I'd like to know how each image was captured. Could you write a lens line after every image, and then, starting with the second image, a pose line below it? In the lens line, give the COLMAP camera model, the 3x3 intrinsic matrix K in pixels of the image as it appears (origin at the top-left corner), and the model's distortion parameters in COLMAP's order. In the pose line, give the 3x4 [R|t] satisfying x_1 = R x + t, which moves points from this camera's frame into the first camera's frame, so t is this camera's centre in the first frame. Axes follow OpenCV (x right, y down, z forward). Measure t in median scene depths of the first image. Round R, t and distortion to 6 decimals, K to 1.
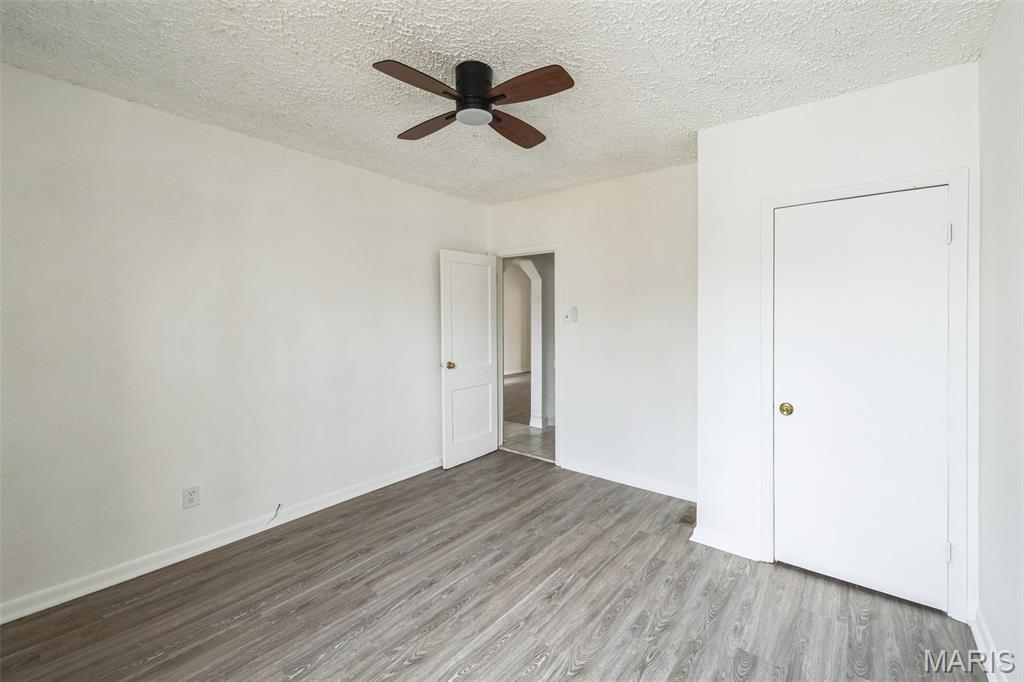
lens RADIAL K [[433.7, 0, 507.7], [0, 433.7, 314.1], [0, 0, 1]] dist [-0.000252, -0.000322]
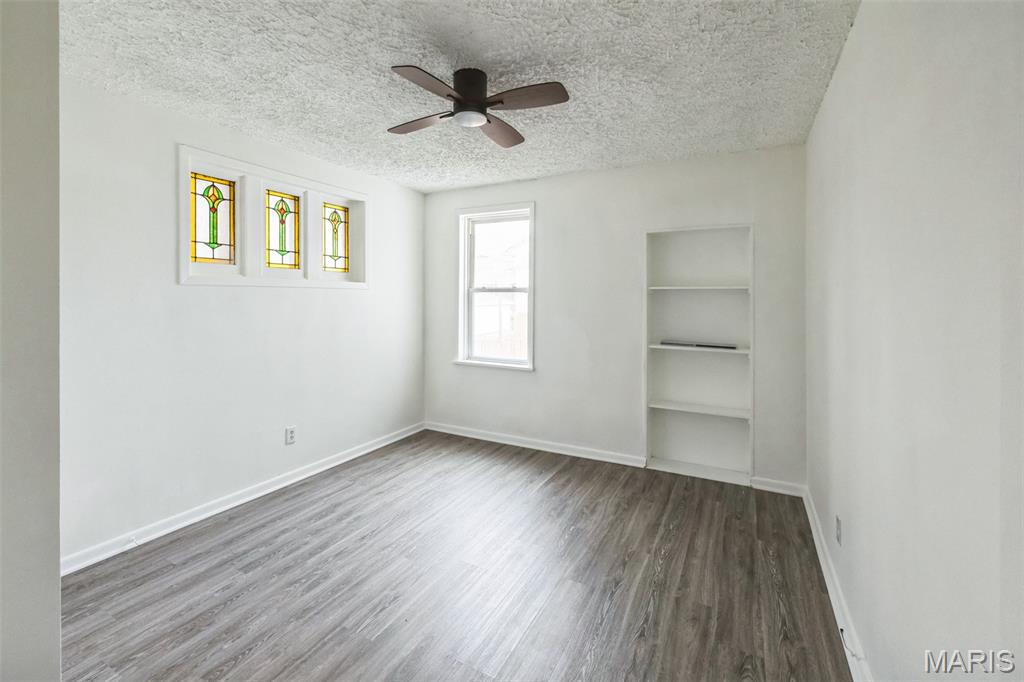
lens RADIAL K [[433.7, 0, 507.7], [0, 433.7, 314.1], [0, 0, 1]] dist [-0.000252, -0.000322]
pose [[-0.980251, 0.001114, -0.197754, 0.042812], [-0.006315, 0.999298, 0.036935, -0.008429], [0.197656, 0.037454, -0.979556, 1.971877]]
